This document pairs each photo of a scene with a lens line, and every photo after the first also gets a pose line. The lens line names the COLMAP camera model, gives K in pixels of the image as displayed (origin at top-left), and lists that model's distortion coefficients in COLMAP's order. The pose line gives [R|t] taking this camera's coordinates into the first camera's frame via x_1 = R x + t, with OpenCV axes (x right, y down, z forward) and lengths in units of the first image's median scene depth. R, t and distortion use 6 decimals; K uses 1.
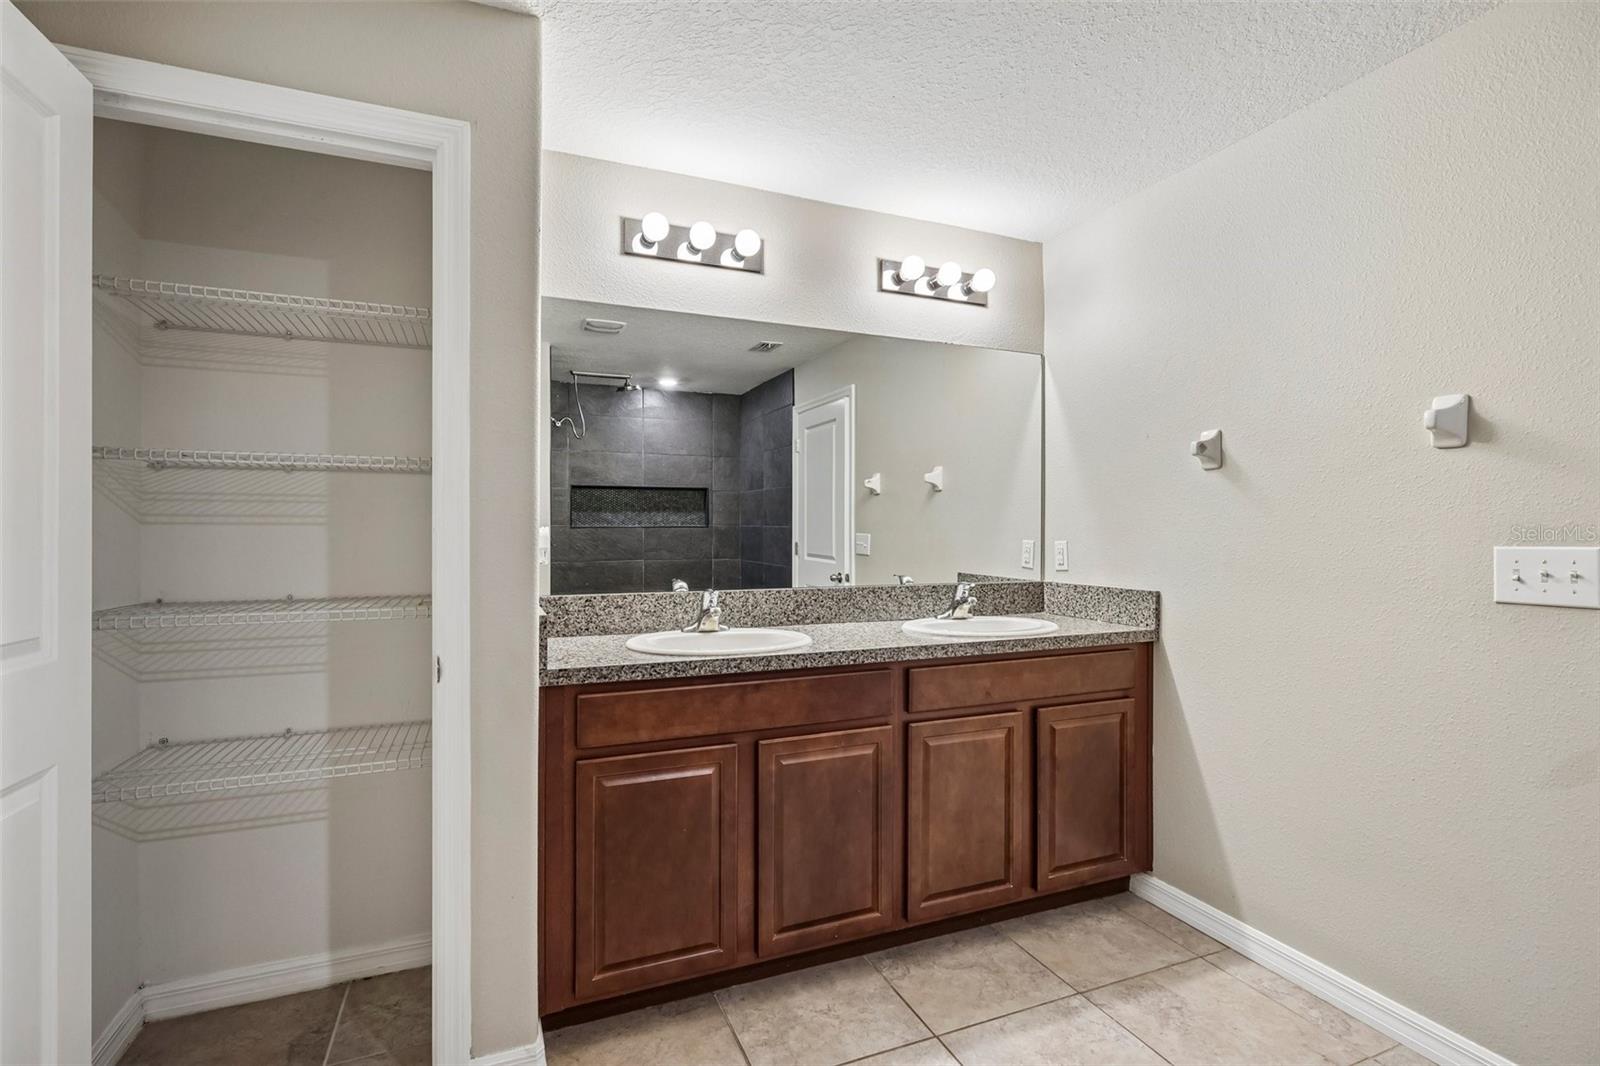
lens RADIAL K [[743.2, 0, 796.2], [0, 743.2, 532.4], [0, 0, 1]] dist [-0.003933, 0.001390]
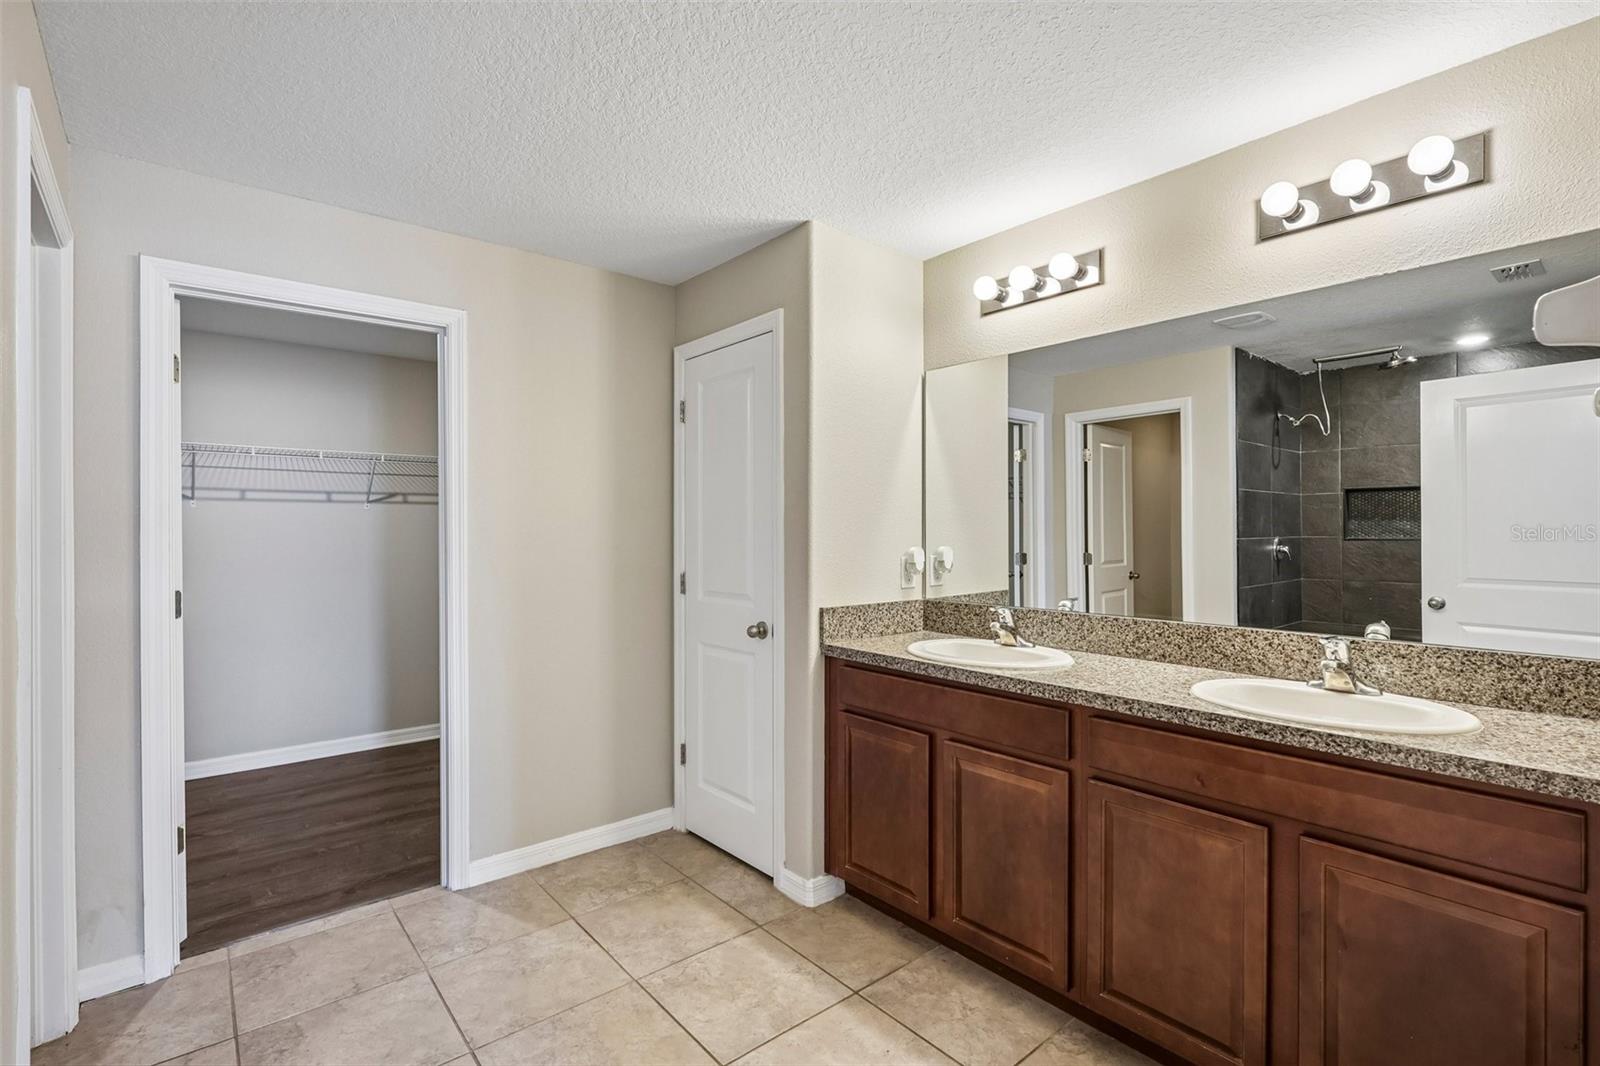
lens RADIAL K [[743.2, 0, 793.1], [0, 743.2, 537.9], [0, 0, 1]] dist [-0.003933, 0.001390]
pose [[0.286116, 0.005214, -0.958181, 0.857749], [-0.000634, 0.999986, 0.005252, -0.030852], [0.958195, -0.000895, 0.286115, 0.395650]]
